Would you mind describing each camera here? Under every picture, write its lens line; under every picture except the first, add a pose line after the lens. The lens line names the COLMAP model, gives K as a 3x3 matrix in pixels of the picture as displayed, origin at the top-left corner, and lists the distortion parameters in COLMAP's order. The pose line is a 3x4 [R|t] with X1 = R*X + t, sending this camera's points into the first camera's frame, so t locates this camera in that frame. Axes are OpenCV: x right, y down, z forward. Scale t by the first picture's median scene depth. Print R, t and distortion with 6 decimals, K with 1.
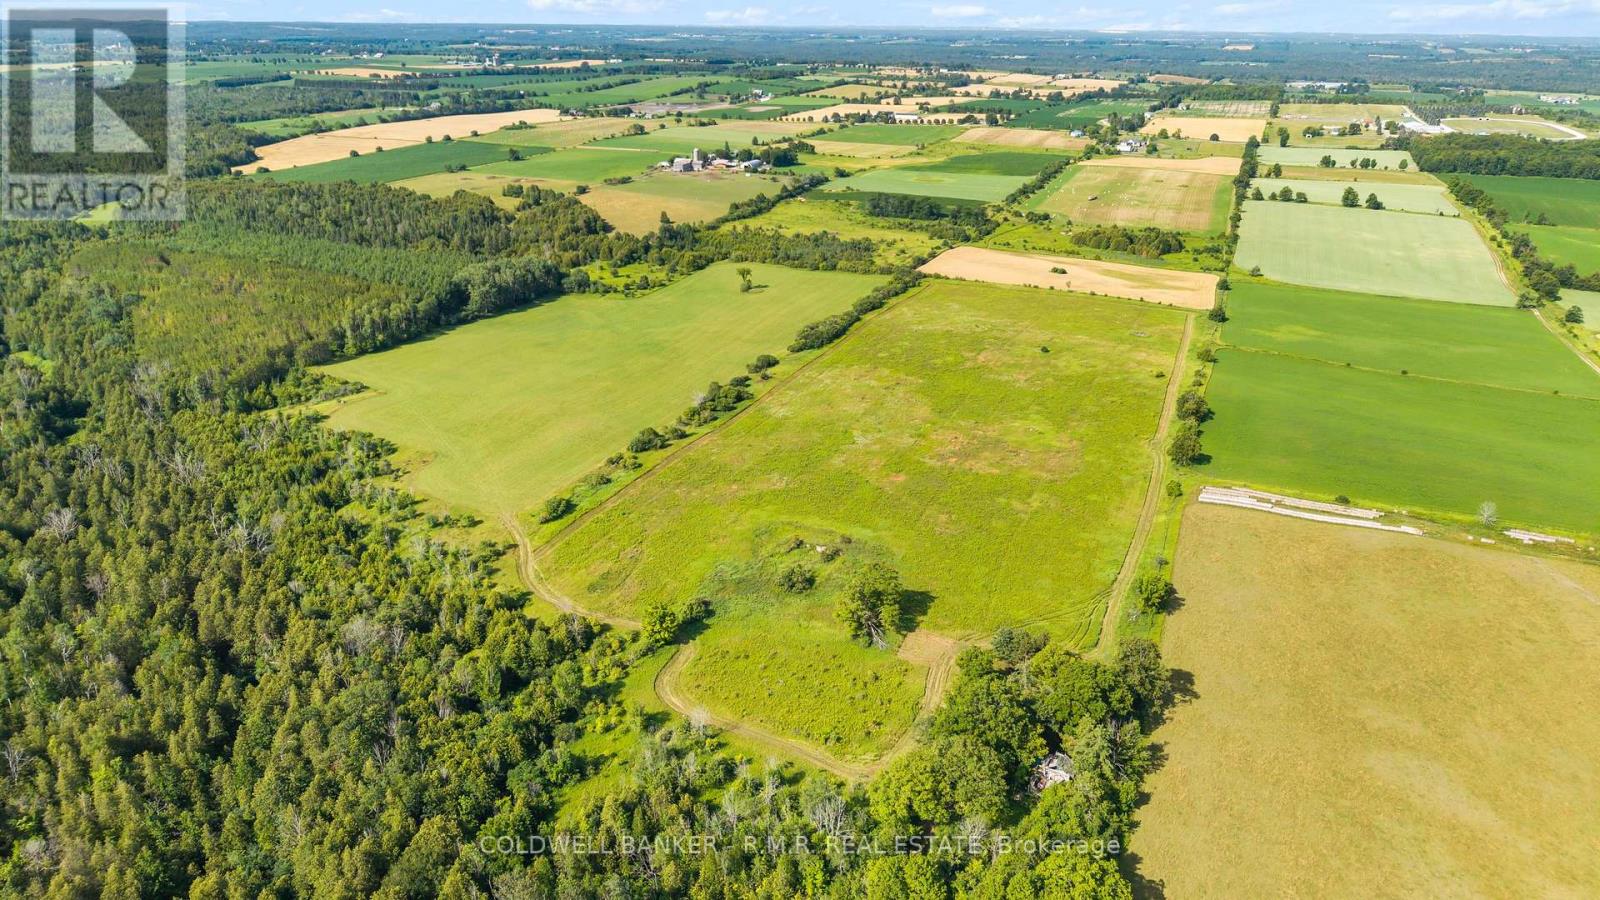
lens RADIAL K [[1018.0, 0, 800.0], [0, 1018.0, 450.0], [0, 0, 1]] dist [0.055692, -0.071552]
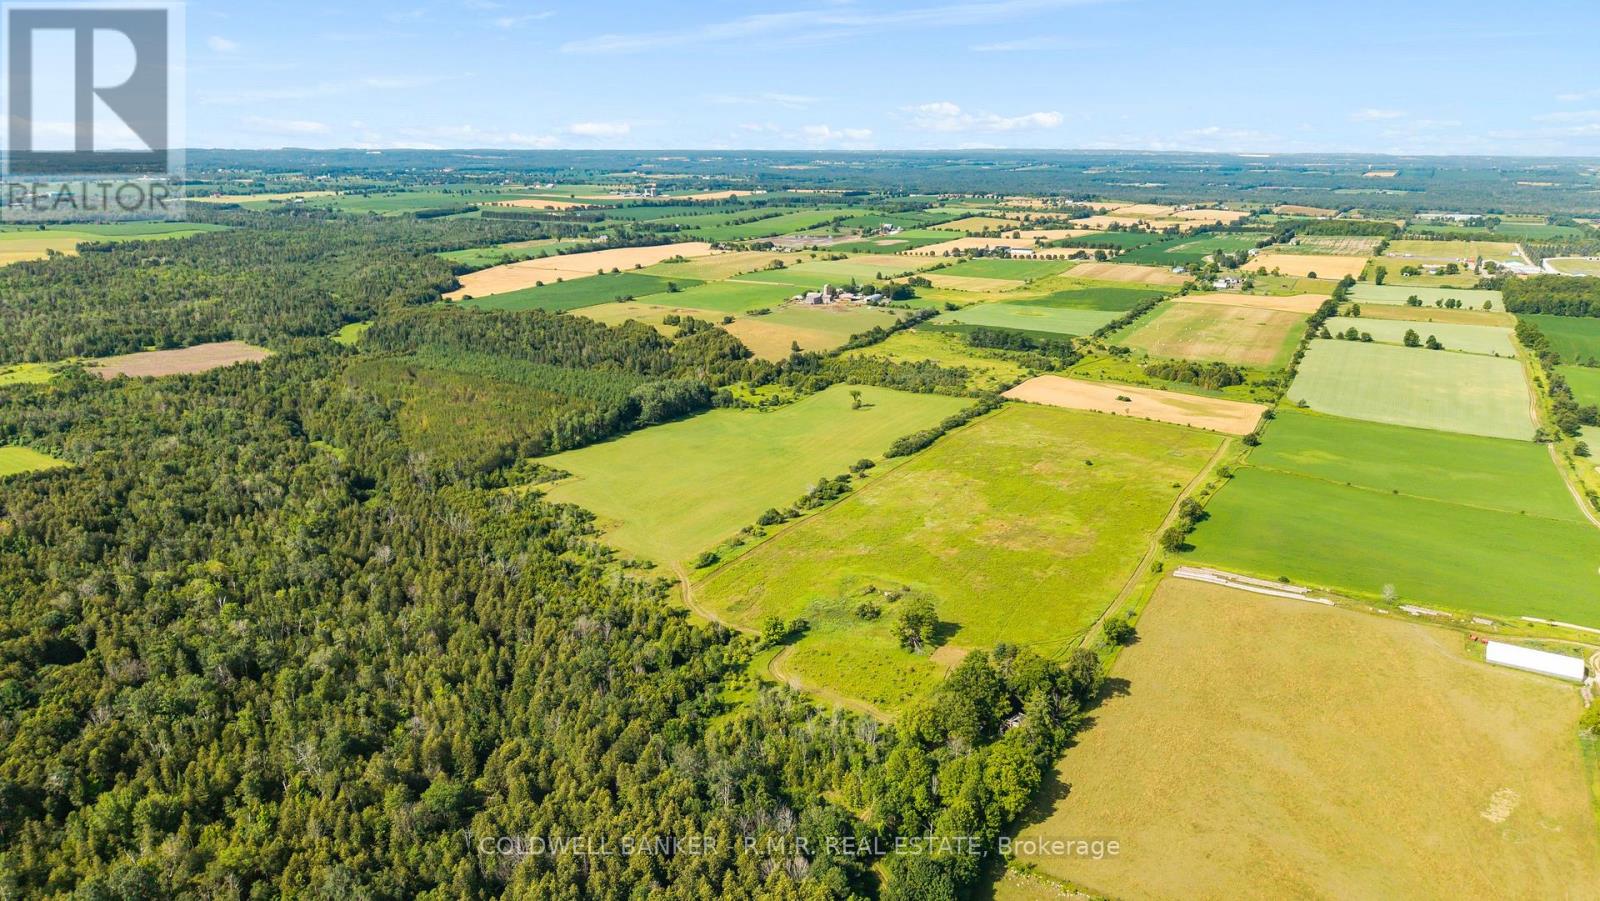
lens RADIAL K [[1018.0, 0, 800.0], [0, 1018.0, 450.5], [0, 0, 1]] dist [0.055692, -0.071552]
pose [[0.991650, 0.030436, -0.125319, 0.045201], [-0.043716, 0.993551, -0.104623, 0.033262], [0.121327, 0.109228, 0.986585, -0.280968]]
